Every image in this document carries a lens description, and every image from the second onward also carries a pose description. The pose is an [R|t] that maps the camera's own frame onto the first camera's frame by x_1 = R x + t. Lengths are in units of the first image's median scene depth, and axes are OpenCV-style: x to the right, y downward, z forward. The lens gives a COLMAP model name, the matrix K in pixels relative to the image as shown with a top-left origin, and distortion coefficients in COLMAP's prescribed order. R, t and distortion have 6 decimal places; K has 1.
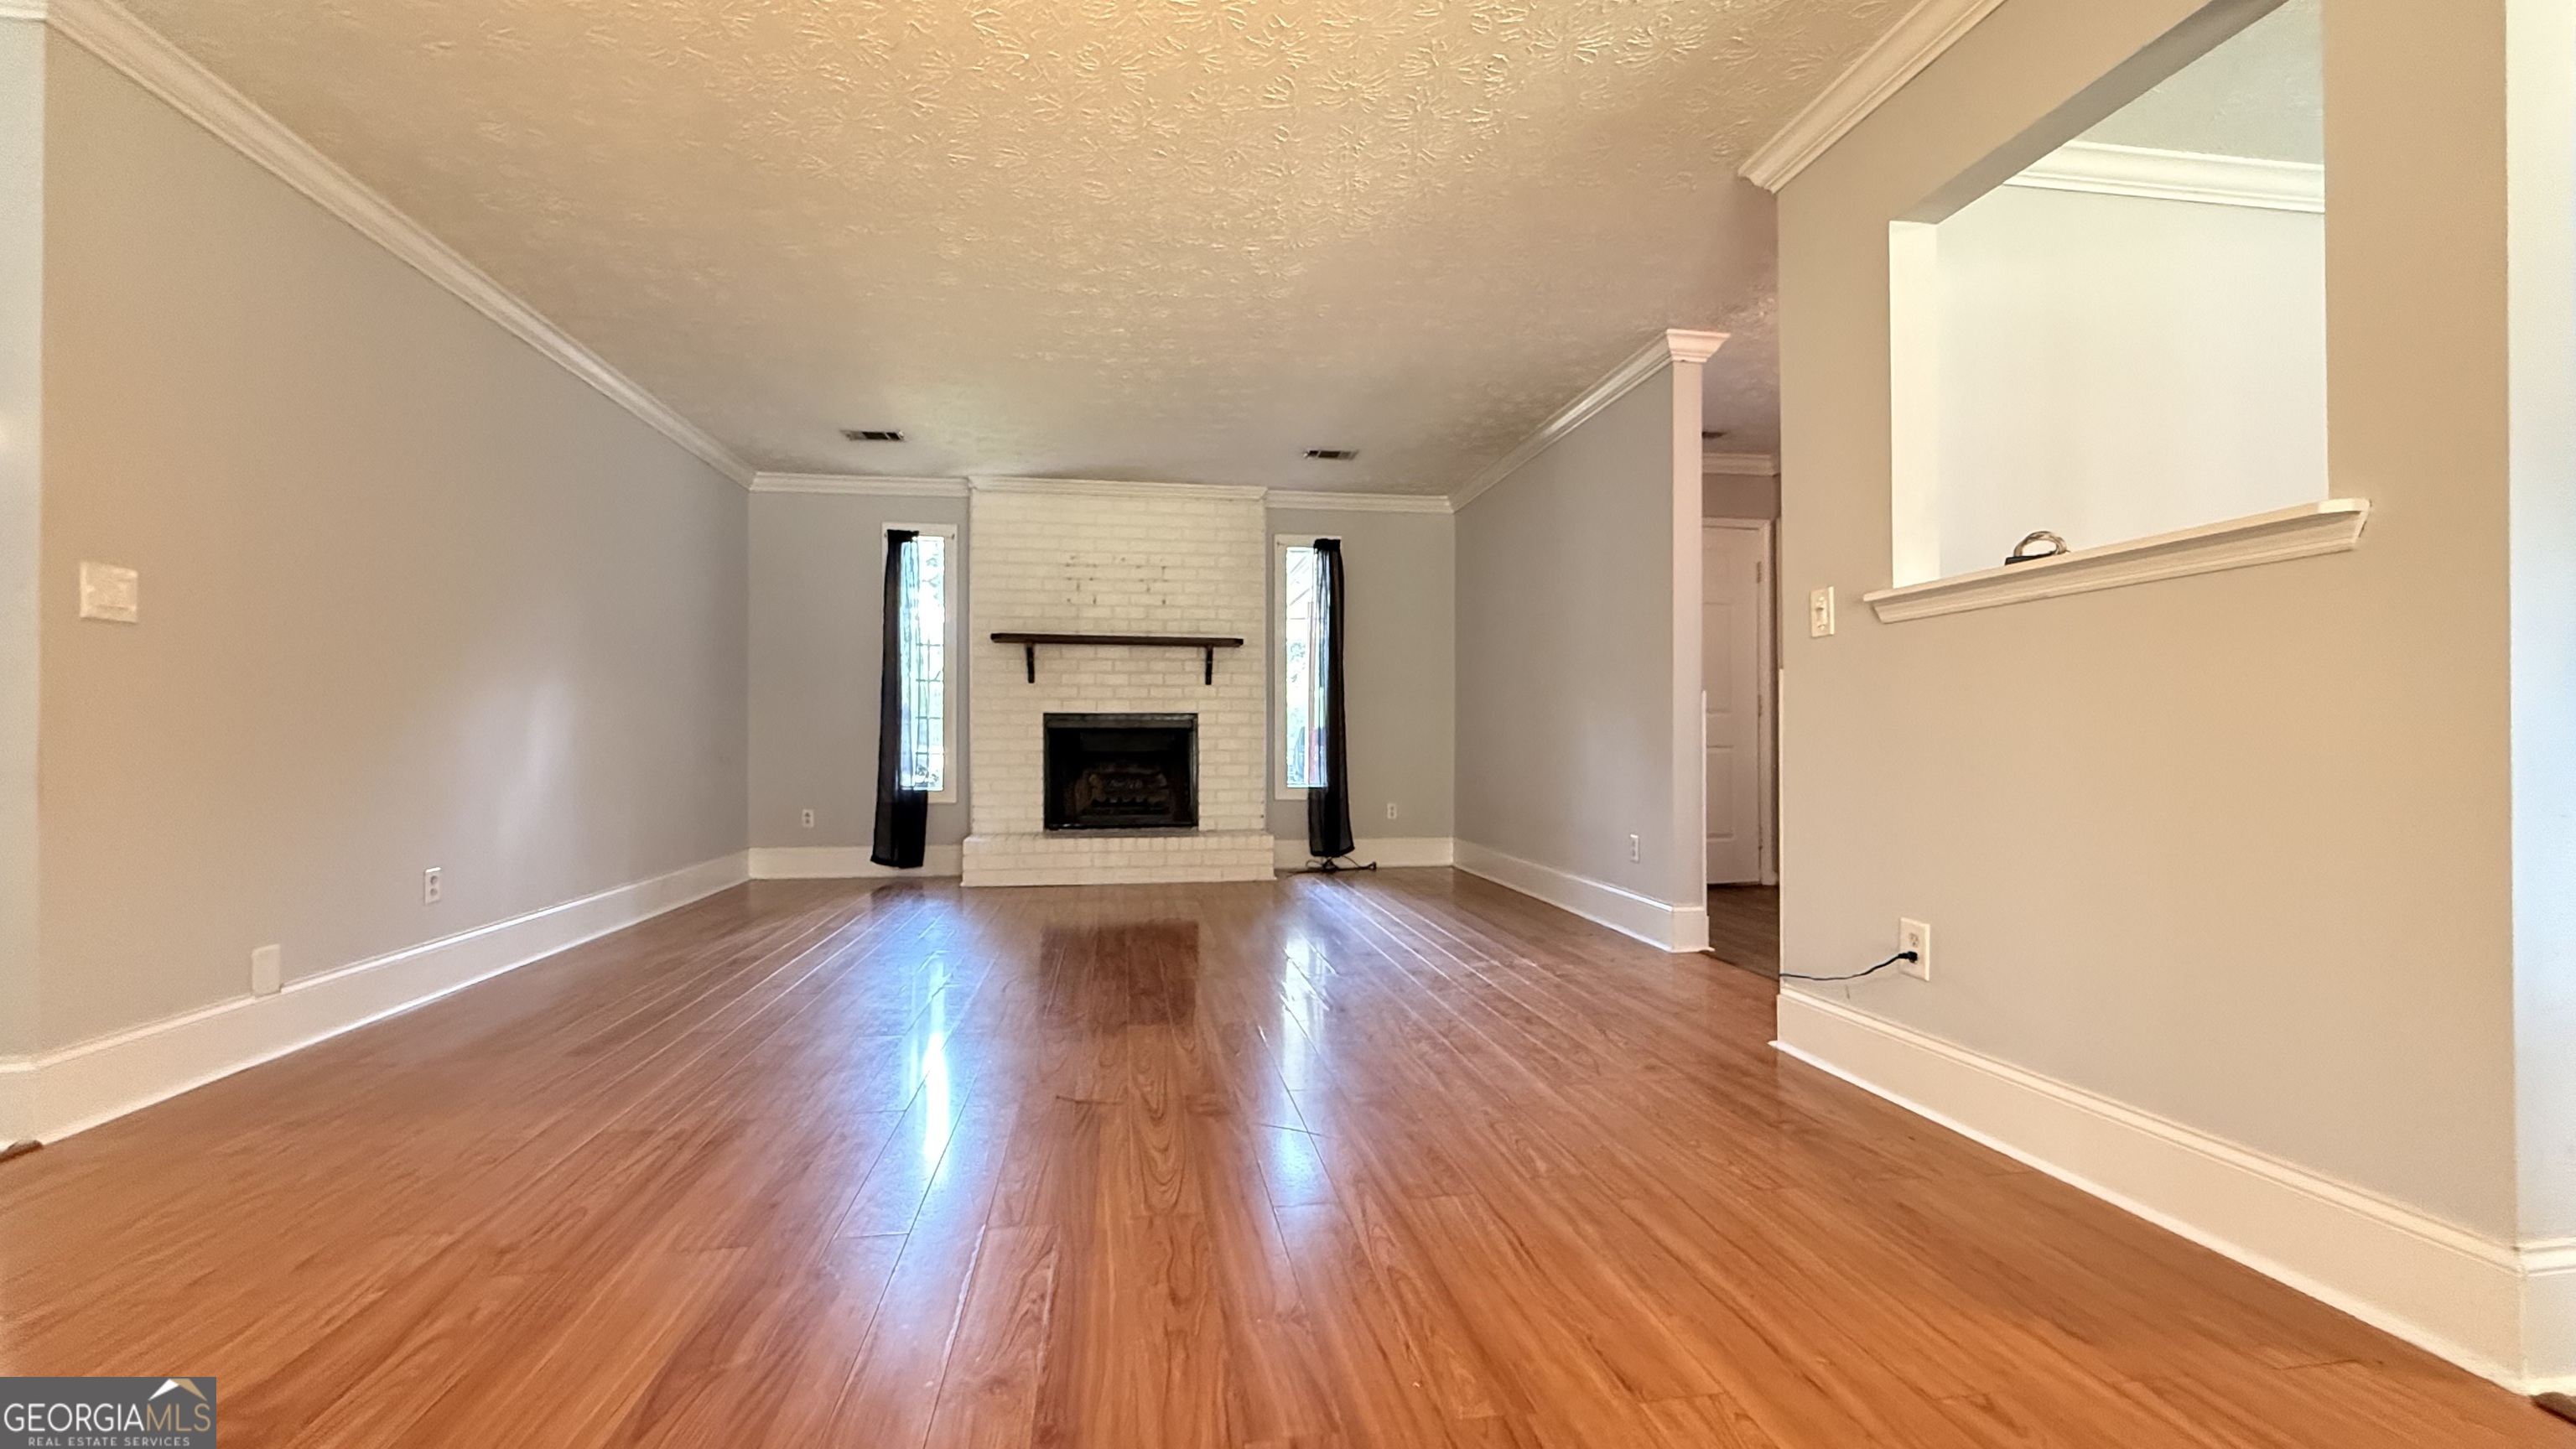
lens RADIAL K [[1032.2, 0, 1282.5], [0, 1032.2, 725.8], [0, 0, 1]] dist [0.003222, 0.000068]
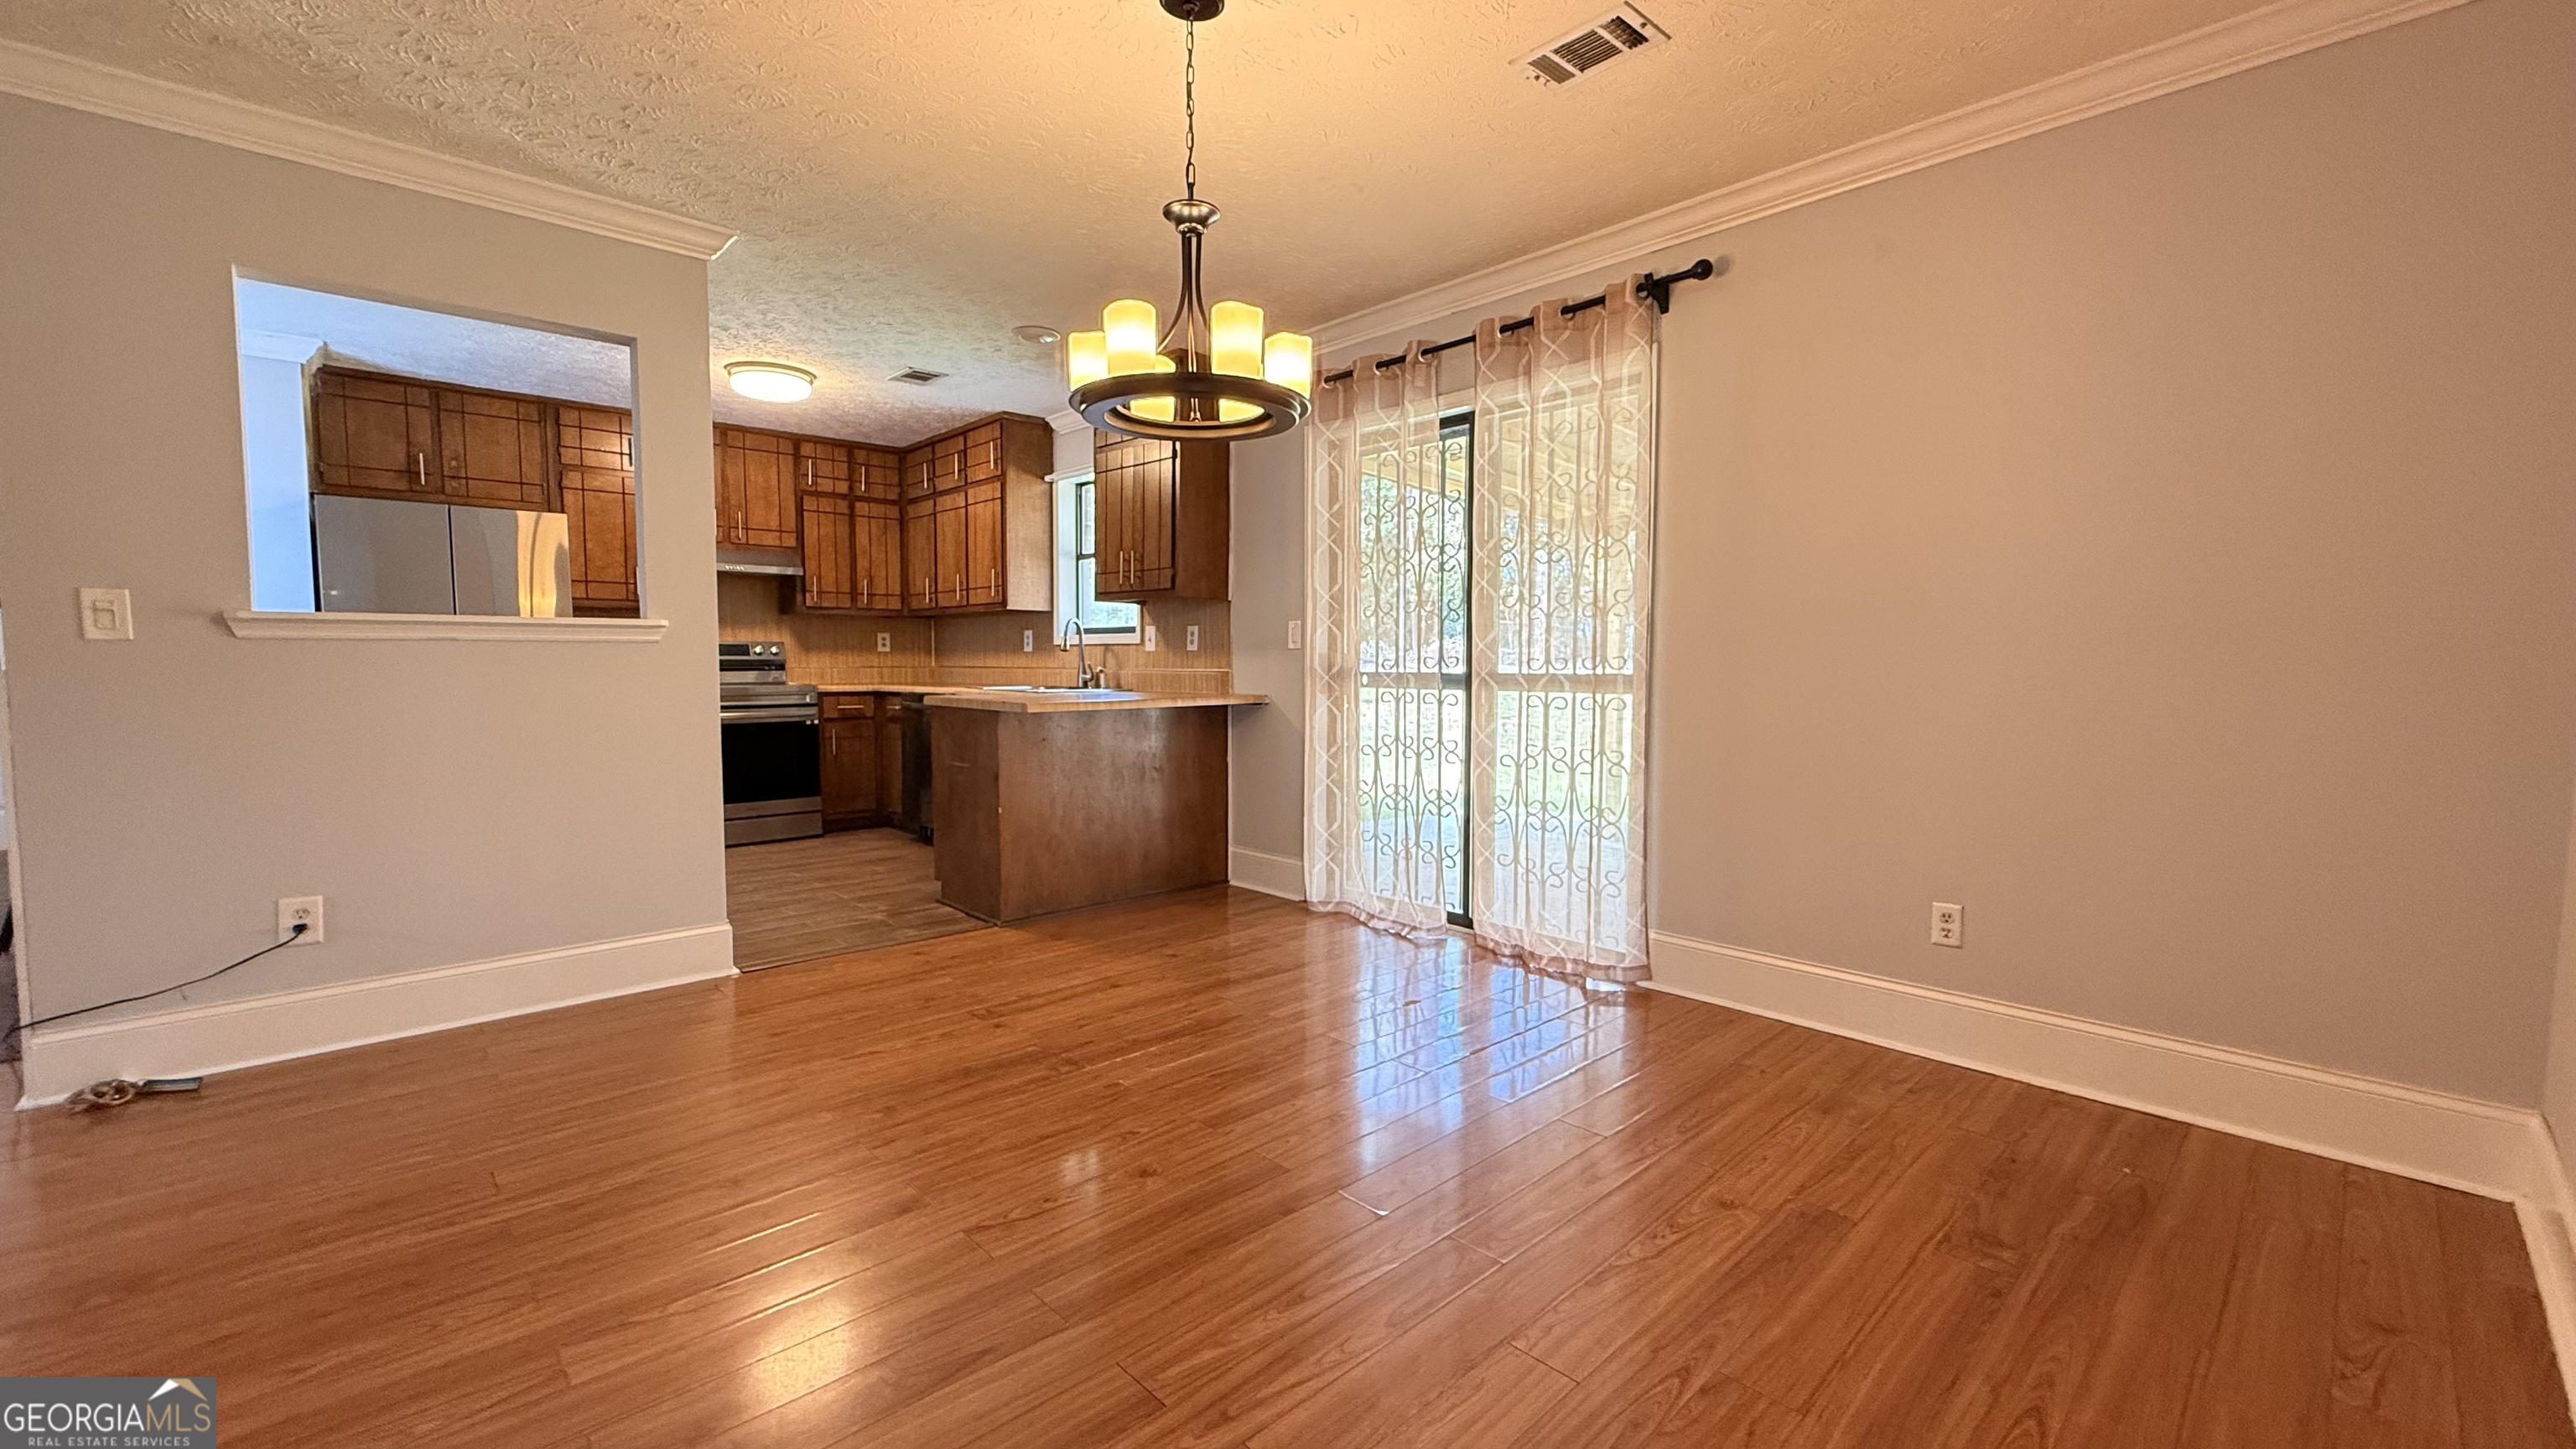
lens RADIAL K [[1032.2, 0, 1276.8], [0, 1032.2, 732.4], [0, 0, 1]] dist [0.003222, 0.000068]
pose [[-0.564889, -0.055416, 0.823304, -0.359953], [-0.012802, 0.998211, 0.058406, -0.030059], [-0.825067, 0.022453, -0.564588, 0.277140]]
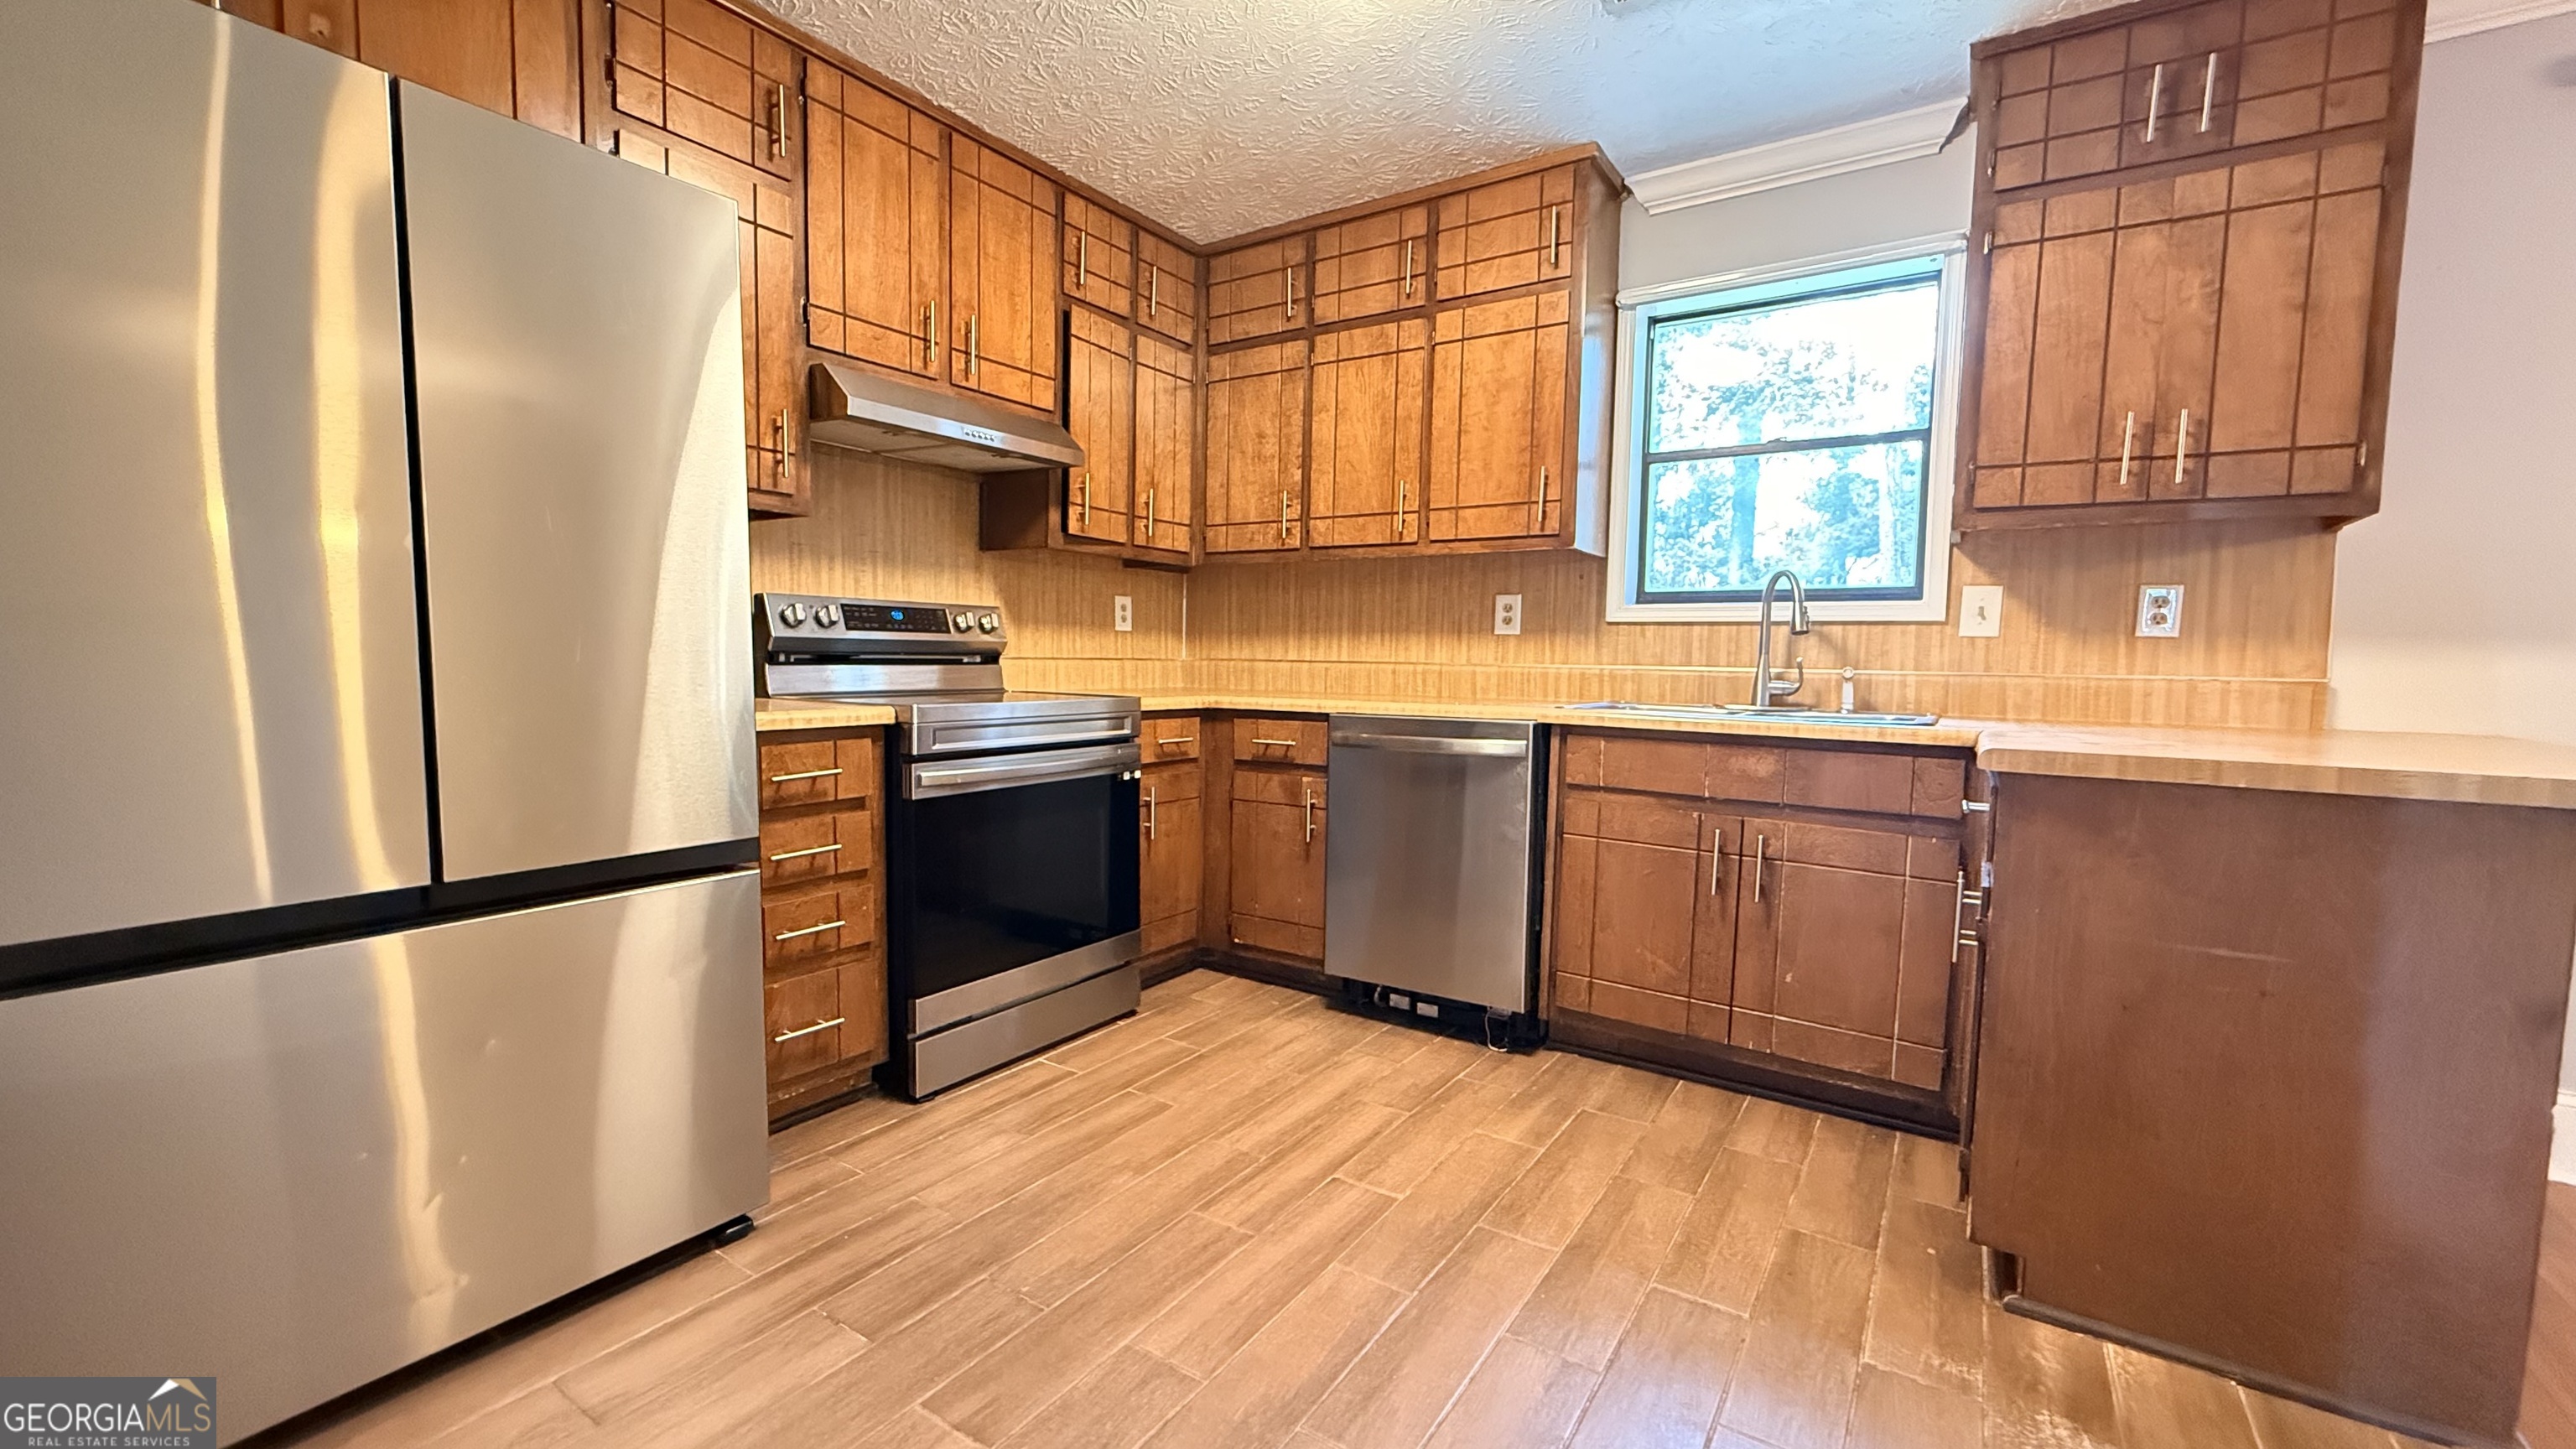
lens RADIAL K [[1032.2, 0, 1285.5], [0, 1032.2, 730.3], [0, 0, 1]] dist [0.003222, 0.000068]
pose [[-0.743249, -0.057173, 0.666567, 0.328370], [-0.023352, 0.997952, 0.059558, -0.026353], [-0.668607, 0.028700, -0.743062, 0.384427]]
